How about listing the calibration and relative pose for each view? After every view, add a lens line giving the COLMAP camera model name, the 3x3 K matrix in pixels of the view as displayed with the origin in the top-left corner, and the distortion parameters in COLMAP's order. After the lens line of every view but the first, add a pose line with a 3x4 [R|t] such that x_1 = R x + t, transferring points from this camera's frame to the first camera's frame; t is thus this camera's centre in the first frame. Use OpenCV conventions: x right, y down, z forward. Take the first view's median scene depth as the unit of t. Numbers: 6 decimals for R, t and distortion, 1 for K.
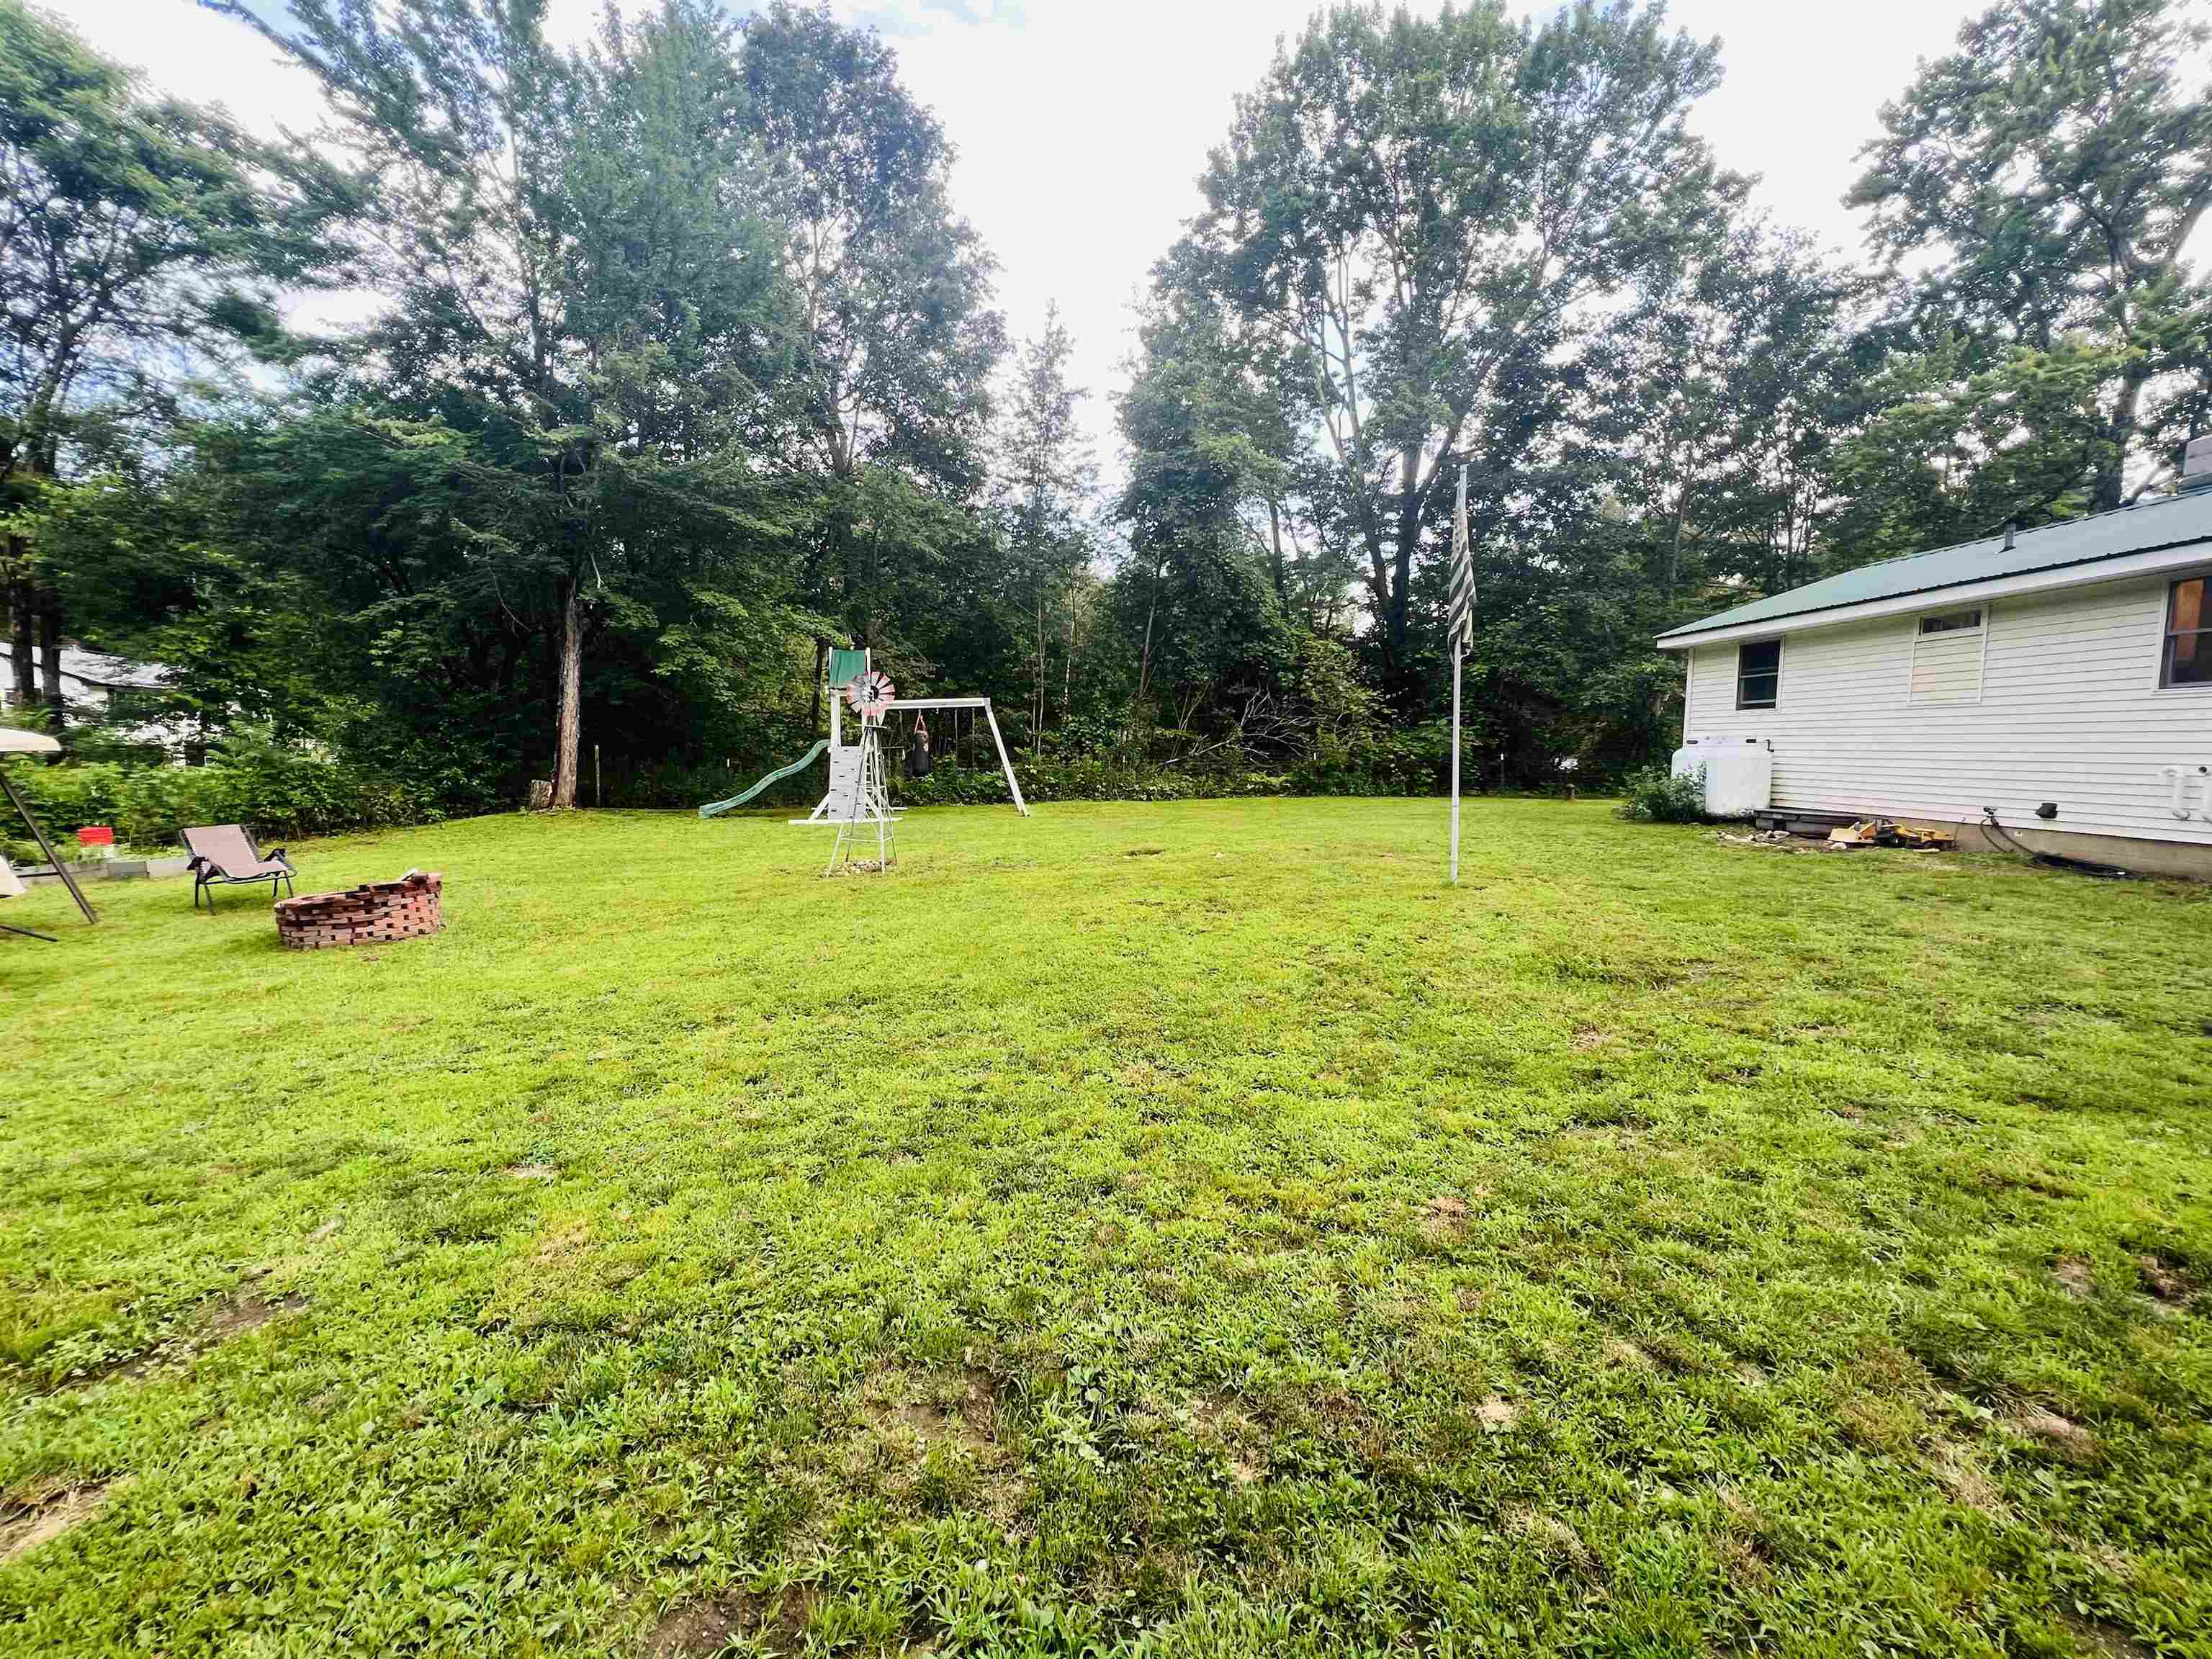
lens RADIAL K [[890.9, 0, 1105.1], [0, 890.9, 818.1], [0, 0, 1]] dist [0.000851, -0.000034]
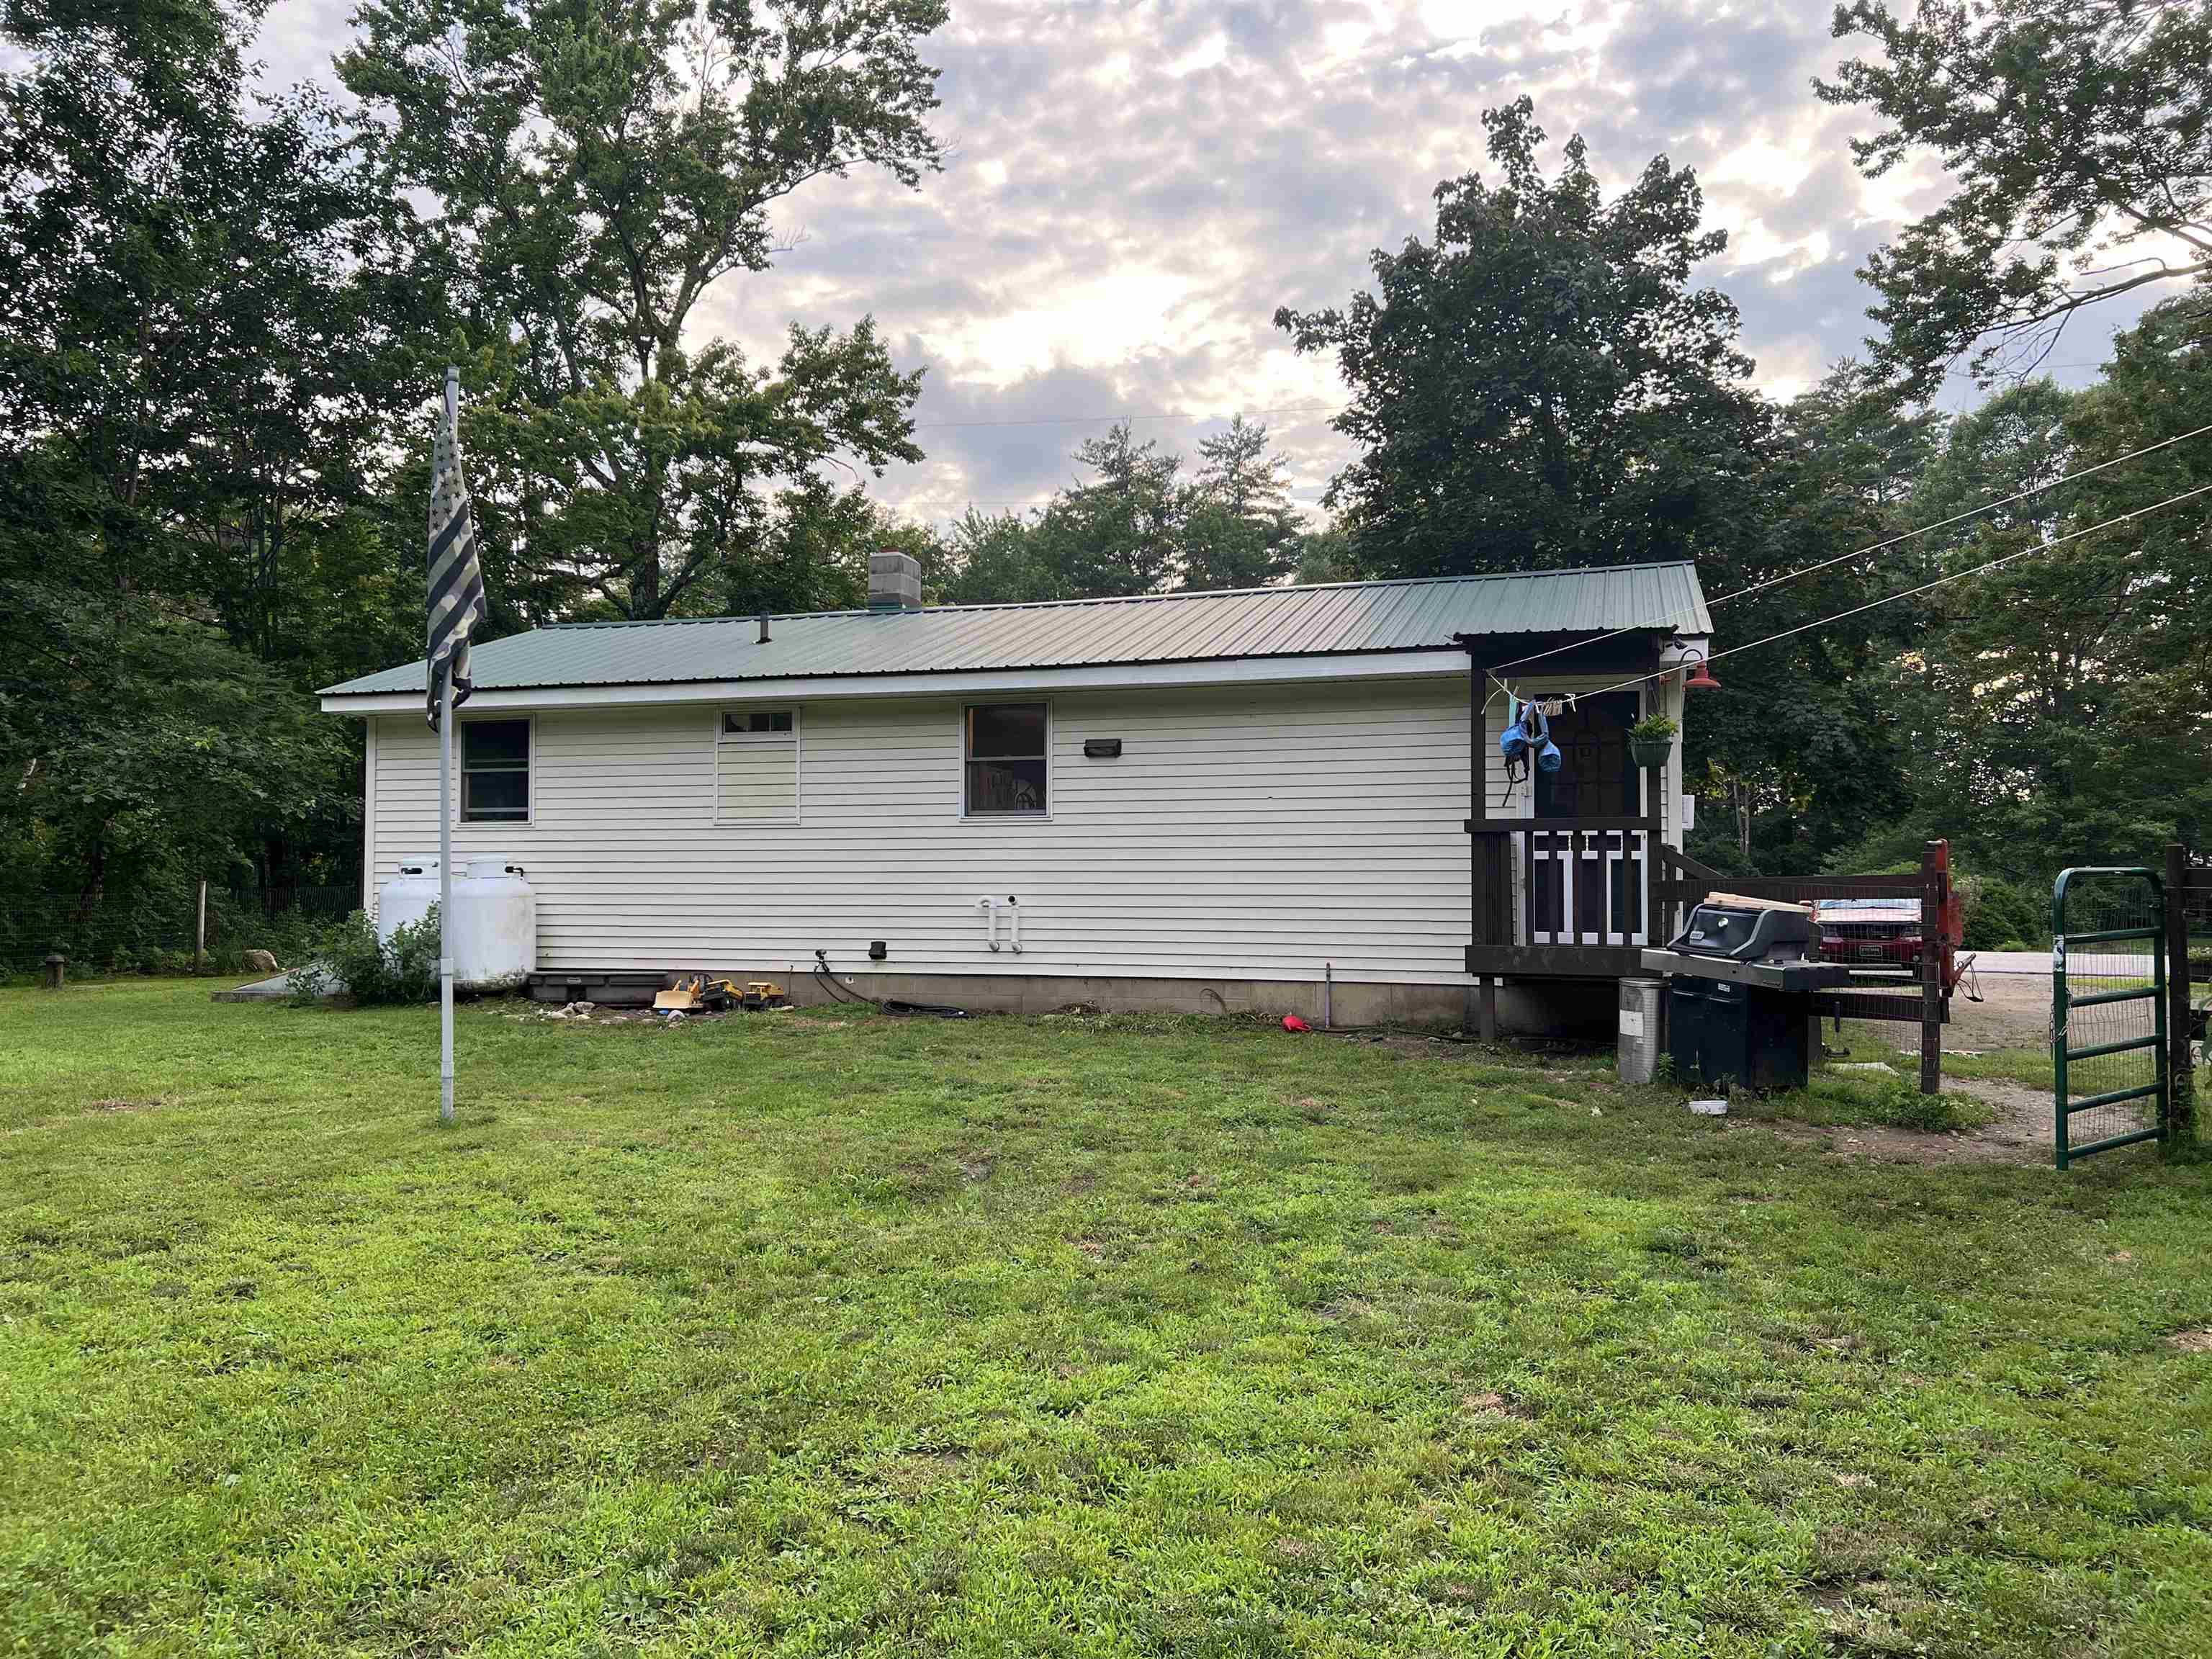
lens RADIAL K [[1667.9, 0, 1106.3], [0, 1667.9, 835.5], [0, 0, 1]] dist [0.032353, -0.008019]
pose [[0.322063, 0.031931, 0.946180, -0.349858], [0.077859, 0.995152, -0.060085, -0.004542], [-0.943511, 0.093020, 0.318016, 0.229084]]
